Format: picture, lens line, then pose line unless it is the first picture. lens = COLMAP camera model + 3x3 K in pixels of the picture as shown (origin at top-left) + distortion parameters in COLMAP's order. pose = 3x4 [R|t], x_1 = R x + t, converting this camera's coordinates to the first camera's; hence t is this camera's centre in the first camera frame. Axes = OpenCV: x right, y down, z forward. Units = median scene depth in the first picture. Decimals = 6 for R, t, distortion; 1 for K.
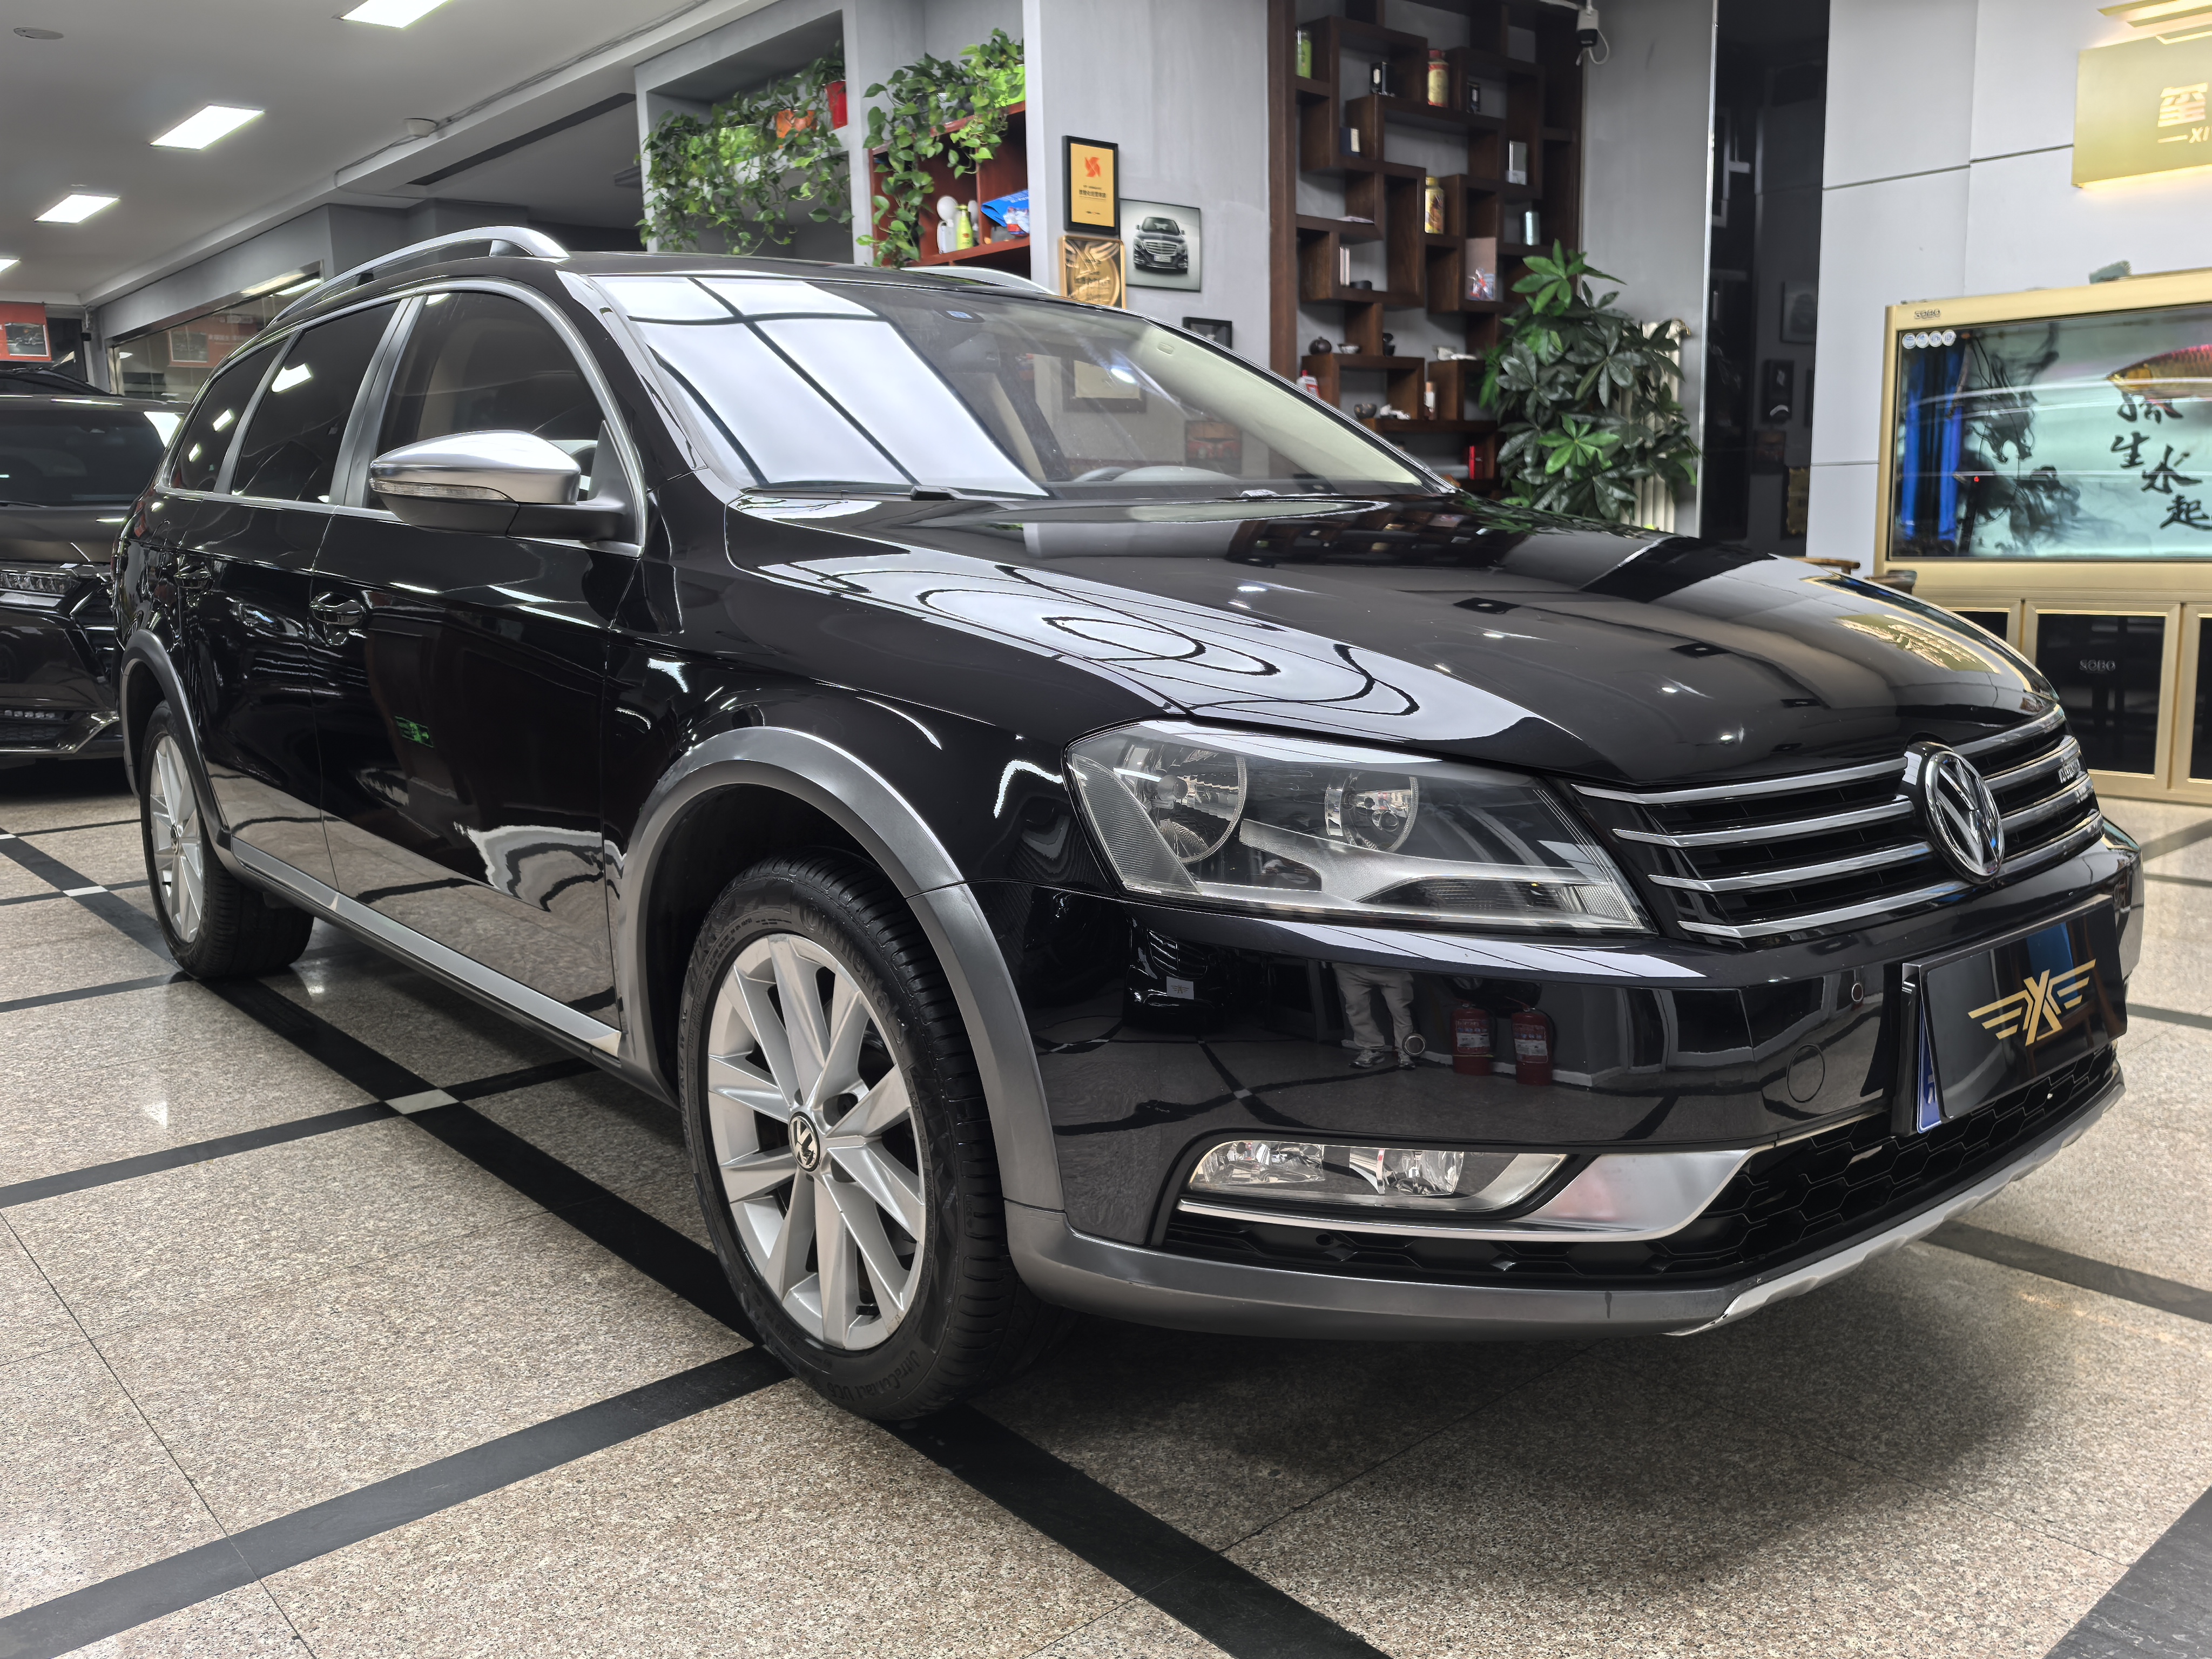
lens RADIAL K [[1828.9, 0, 1113.3], [0, 1828.9, 840.1], [0, 0, 1]] dist [0.048867, -0.091703]
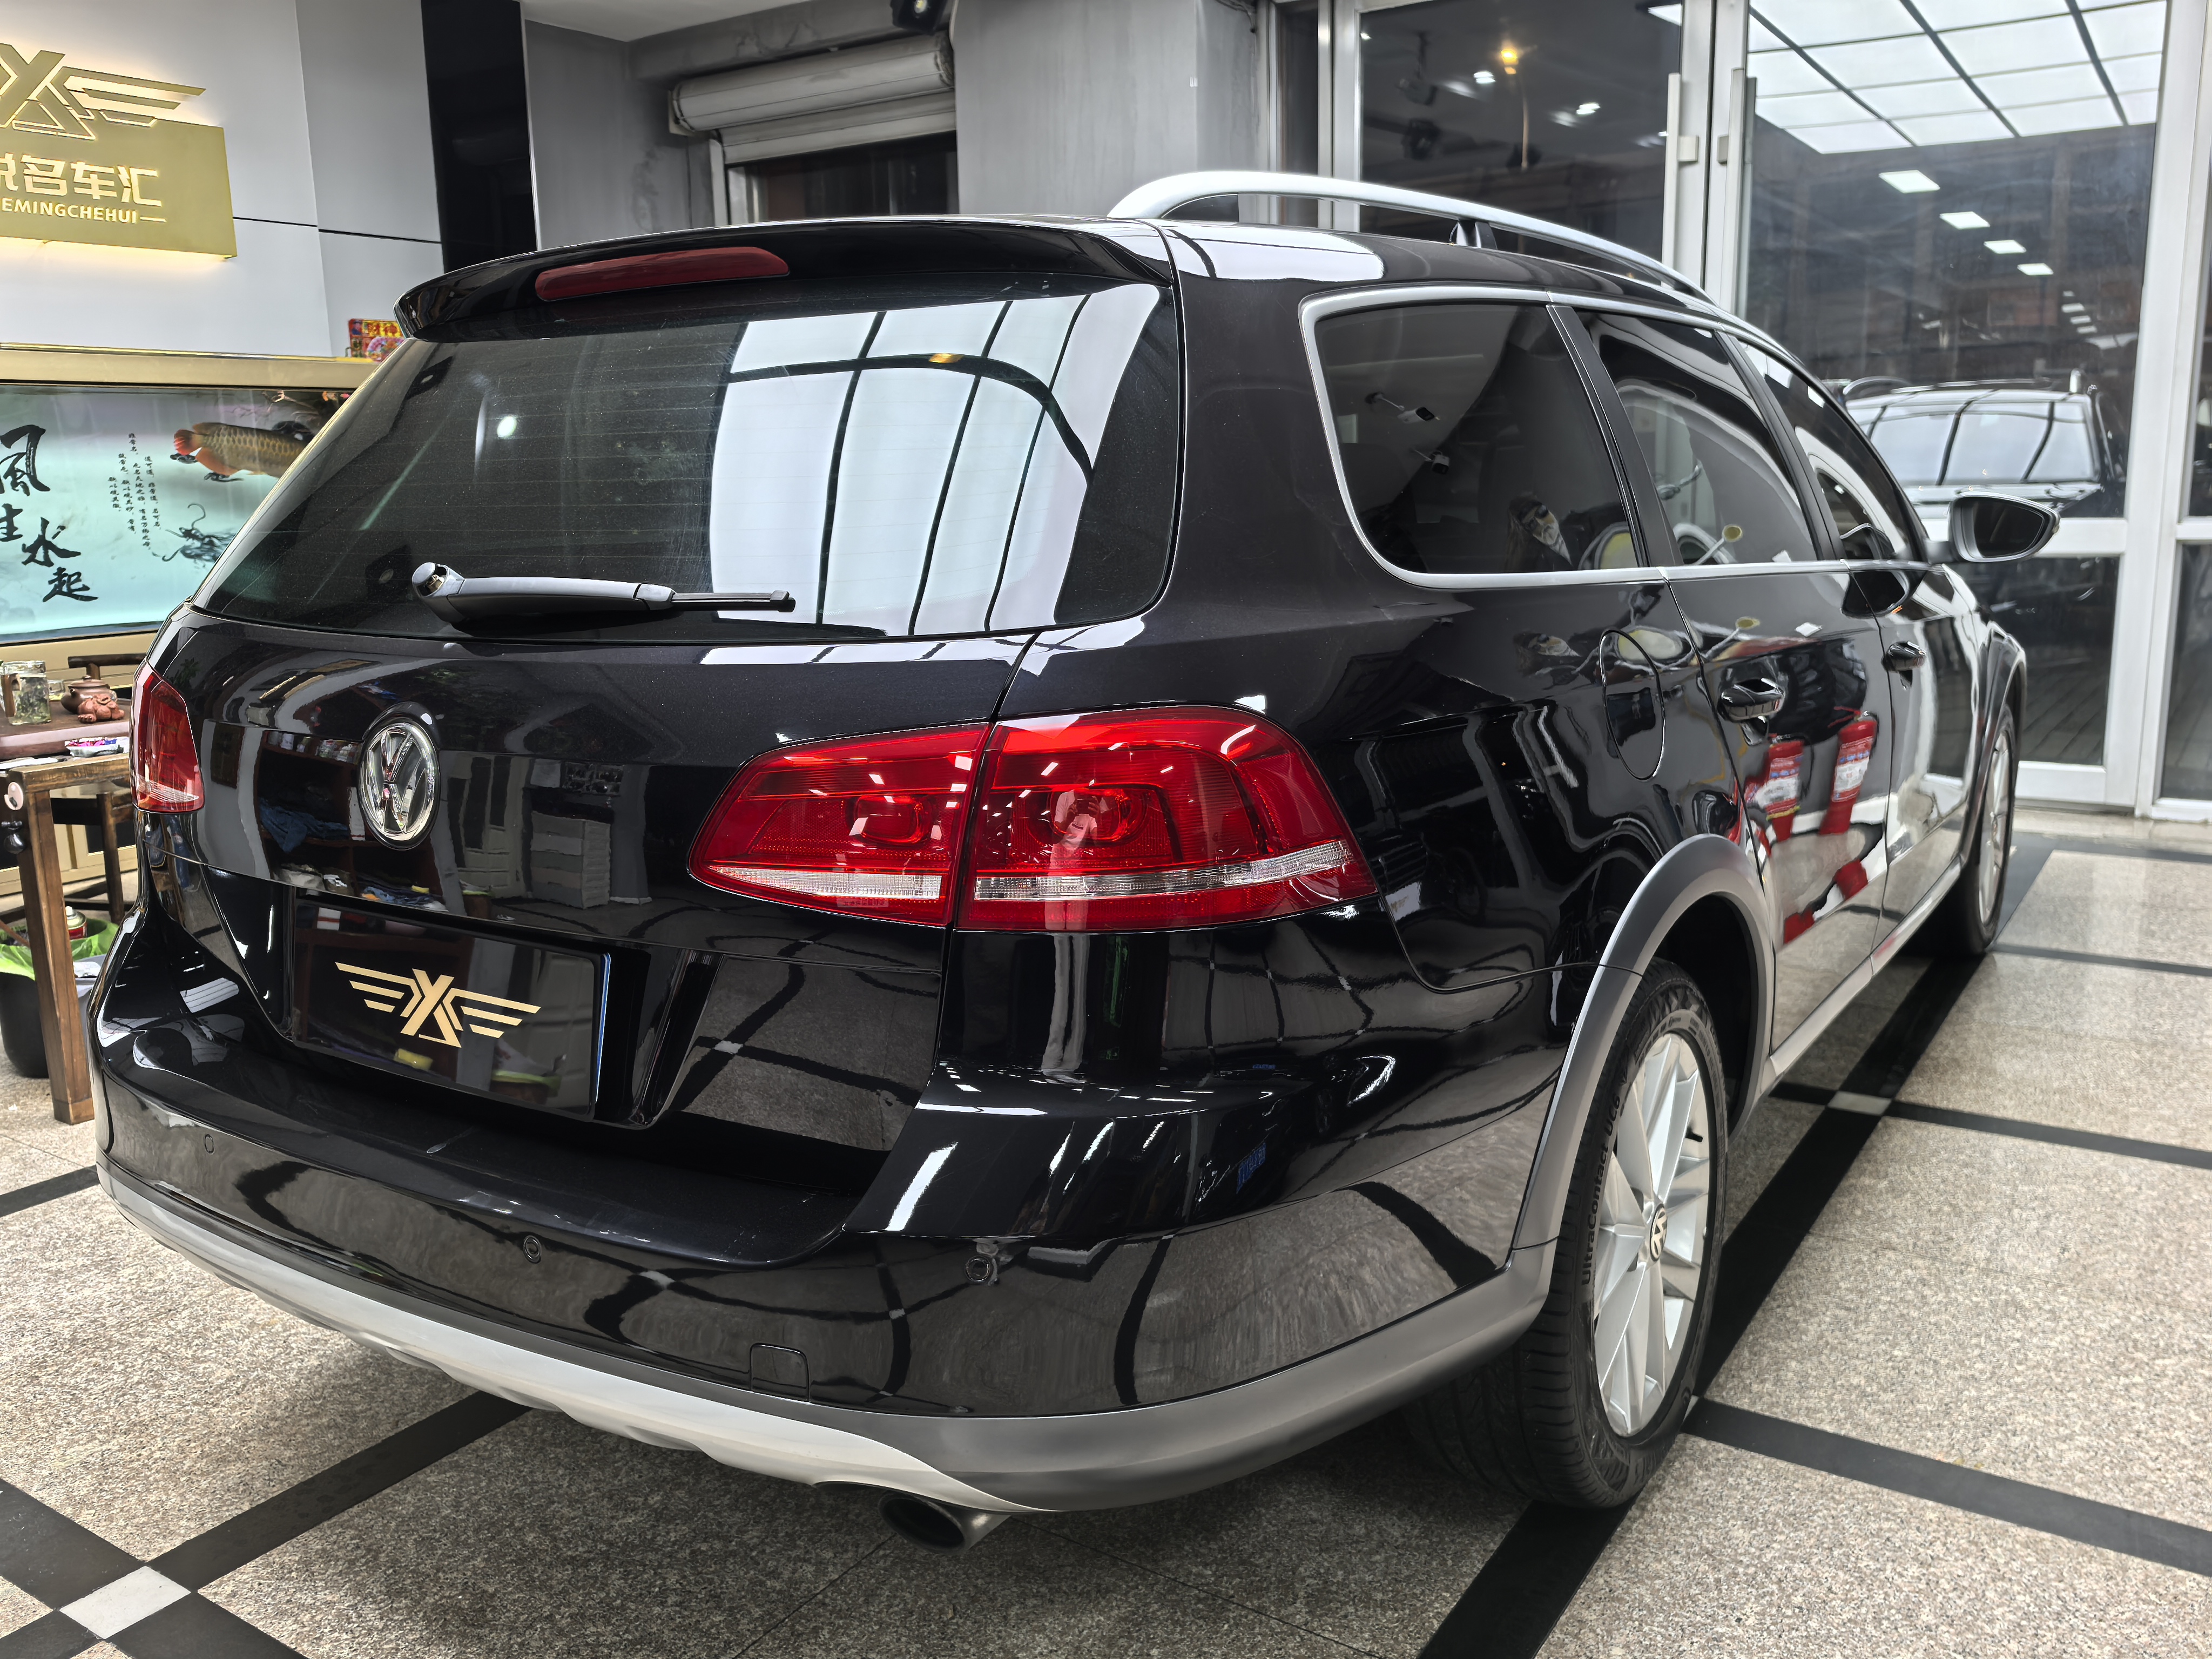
lens RADIAL K [[1828.9, 0, 1102.5], [0, 1828.9, 826.5], [0, 0, 1]] dist [0.048867, -0.091703]
pose [[-0.289164, -0.151087, 0.945281, -0.548964], [0.192651, 0.958078, 0.212065, -0.155666], [-0.937694, 0.243431, -0.247935, 0.751177]]
